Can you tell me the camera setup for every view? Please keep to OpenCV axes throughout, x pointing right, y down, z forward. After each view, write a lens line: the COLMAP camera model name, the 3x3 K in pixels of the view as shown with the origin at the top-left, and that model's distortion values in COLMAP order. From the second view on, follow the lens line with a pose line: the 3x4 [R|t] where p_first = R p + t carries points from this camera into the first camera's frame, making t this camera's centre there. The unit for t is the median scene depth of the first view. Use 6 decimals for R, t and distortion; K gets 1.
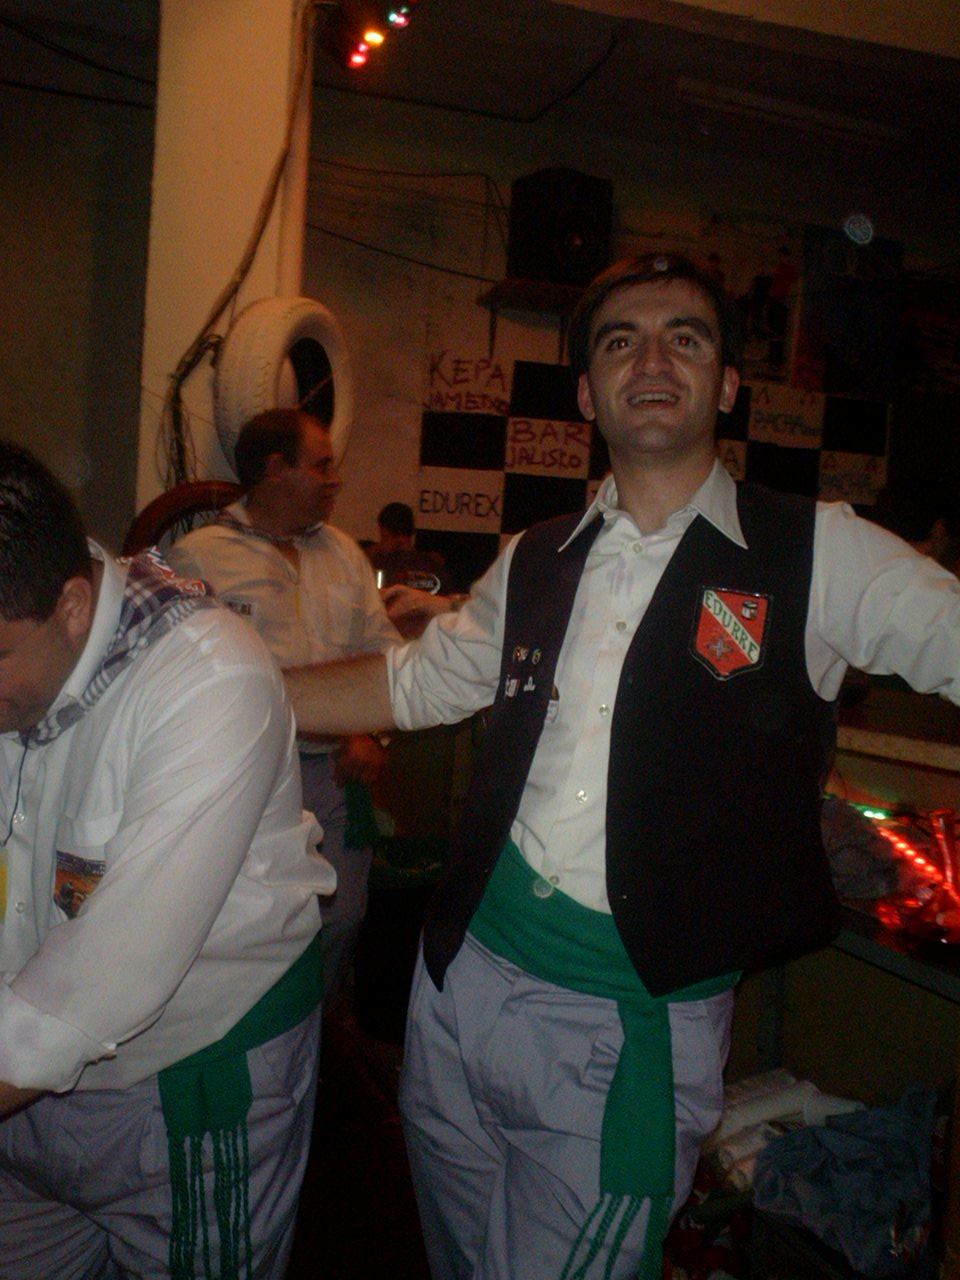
lens RADIAL K [[1245.0, 0, 480.0], [0, 1245.0, 640.0], [0, 0, 1]] dist [-0.018014, -0.037704]
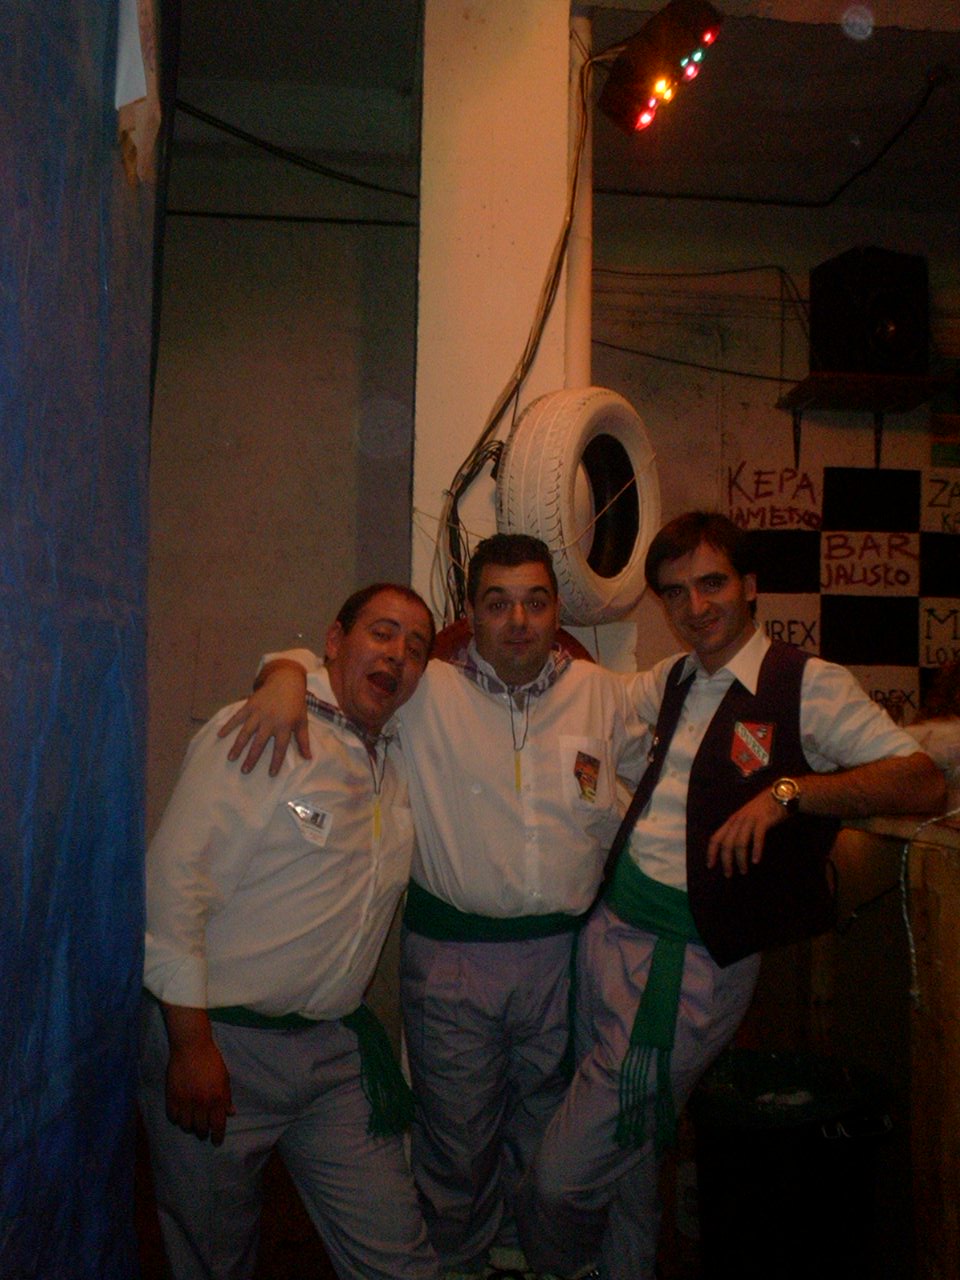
lens RADIAL K [[1245.0, 0, 480.0], [0, 1245.0, 640.0], [0, 0, 1]] dist [-0.018014, -0.037704]
pose [[0.975760, -0.055484, -0.211693, -0.030575], [0.029930, 0.992071, -0.122064, -0.004376], [0.216787, 0.112769, 0.969684, 0.112889]]
